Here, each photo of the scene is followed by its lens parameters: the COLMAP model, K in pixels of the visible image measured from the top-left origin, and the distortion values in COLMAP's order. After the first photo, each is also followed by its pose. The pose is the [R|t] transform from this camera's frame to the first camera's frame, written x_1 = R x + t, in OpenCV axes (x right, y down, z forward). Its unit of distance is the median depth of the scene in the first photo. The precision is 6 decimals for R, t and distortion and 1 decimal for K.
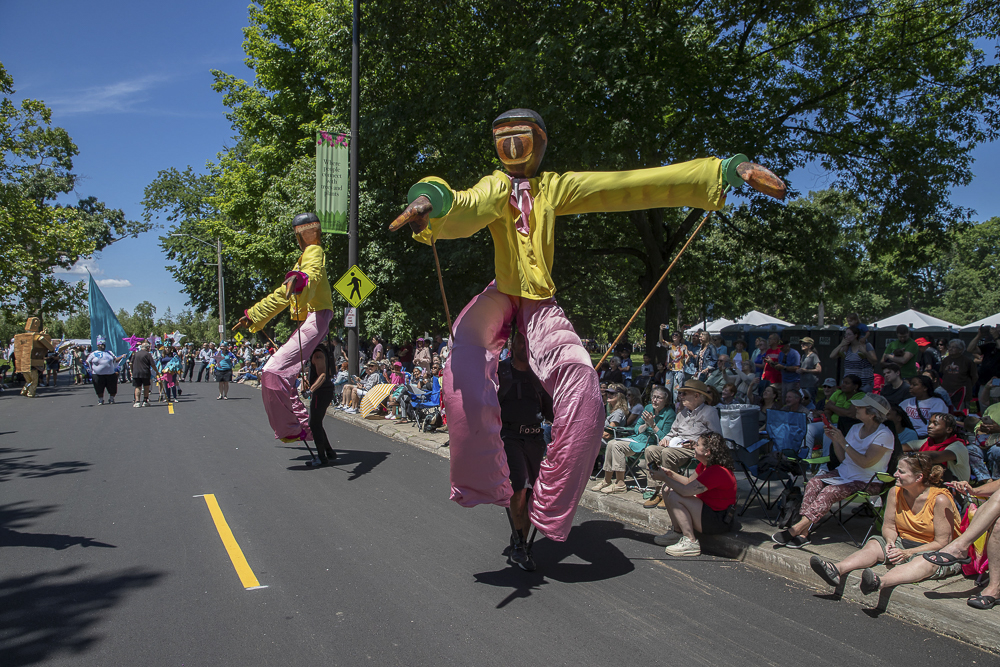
lens RADIAL K [[683.4, 0, 500.7], [0, 683.4, 326.3], [0, 0, 1]] dist [-0.075487, 0.056748]
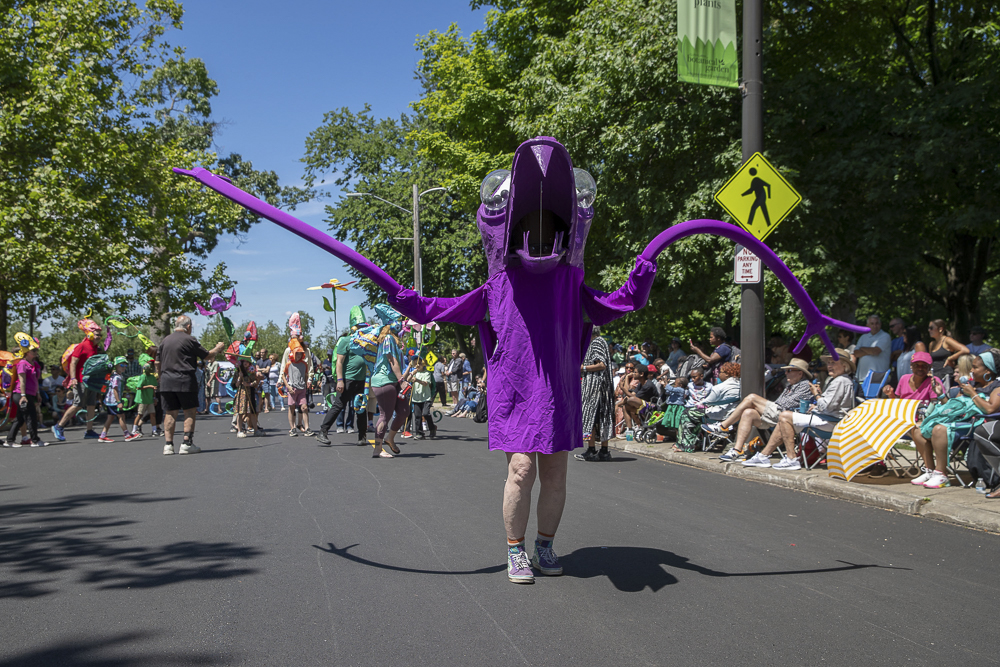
lens RADIAL K [[981.3, 0, 503.0], [0, 981.3, 327.2], [0, 0, 1]] dist [-0.001453, 0.000000]
pose [[0.961645, -0.002492, -0.274285, -0.069321], [-0.005716, 0.999560, -0.029121, 0.017779], [0.274236, 0.029572, 0.961208, 0.107995]]
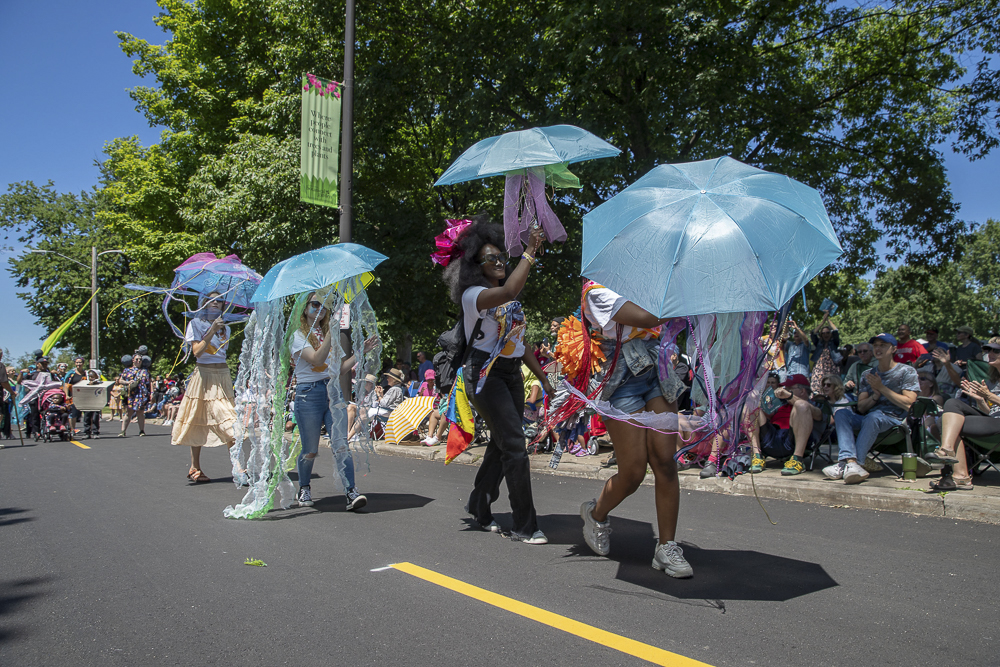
lens RADIAL K [[683.4, 0, 496.5], [0, 683.4, 326.7], [0, 0, 1]] dist [-0.075487, 0.056748]
pose [[0.982585, 0.006145, 0.185712, -0.067431], [0.007603, 0.997286, -0.073229, 0.019250], [-0.185658, 0.073366, 0.979872, 0.079166]]
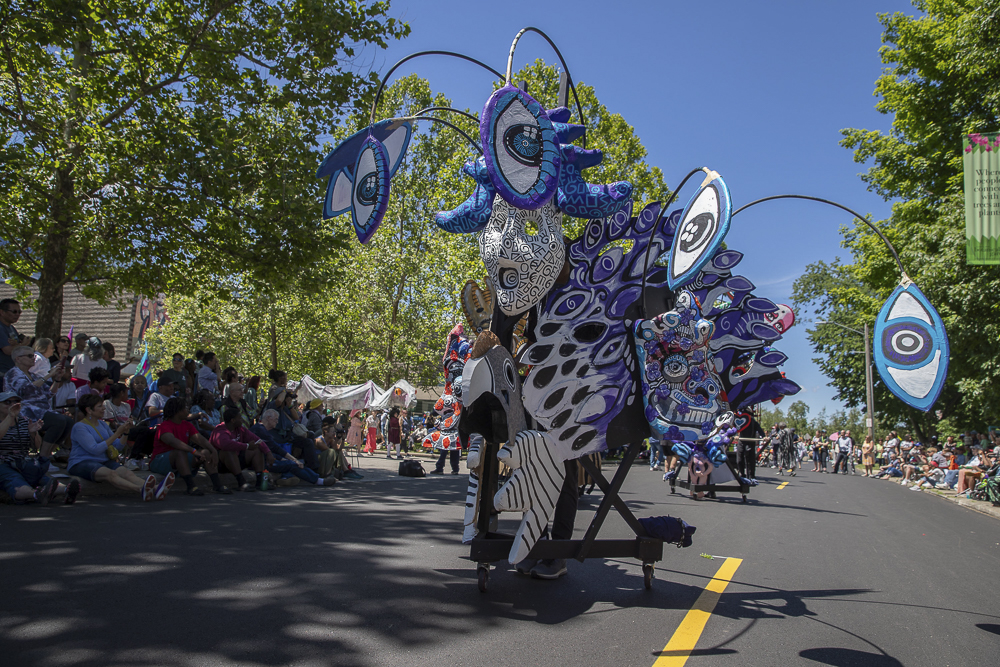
lens RADIAL K [[683.4, 0, 503.7], [0, 683.4, 321.5], [0, 0, 1]] dist [-0.075487, 0.056748]
pose [[0.616057, -0.070233, -0.784564, -0.005414], [-0.060494, 0.988857, -0.136022, 0.017942], [0.785375, 0.131258, 0.604944, 0.056716]]
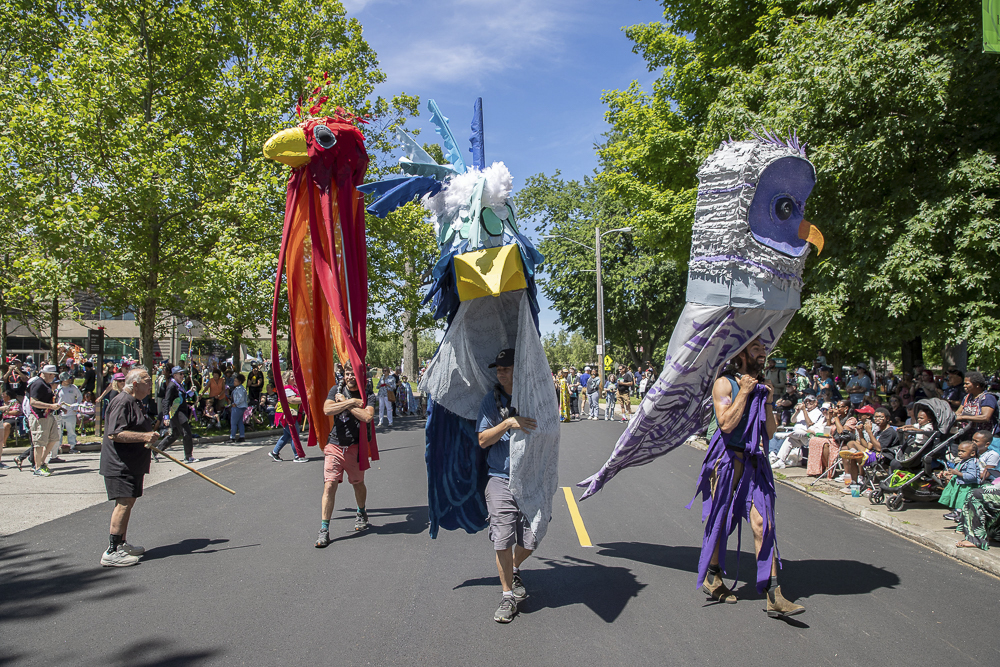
lens RADIAL K [[683.4, 0, 502.6], [0, 683.4, 326.0], [0, 0, 1]] dist [-0.075487, 0.056748]
pose [[0.879011, -0.009770, -0.476701, -0.111403], [-0.008561, 0.999305, -0.036268, 0.005547], [0.476724, 0.035961, 0.878317, 0.200426]]
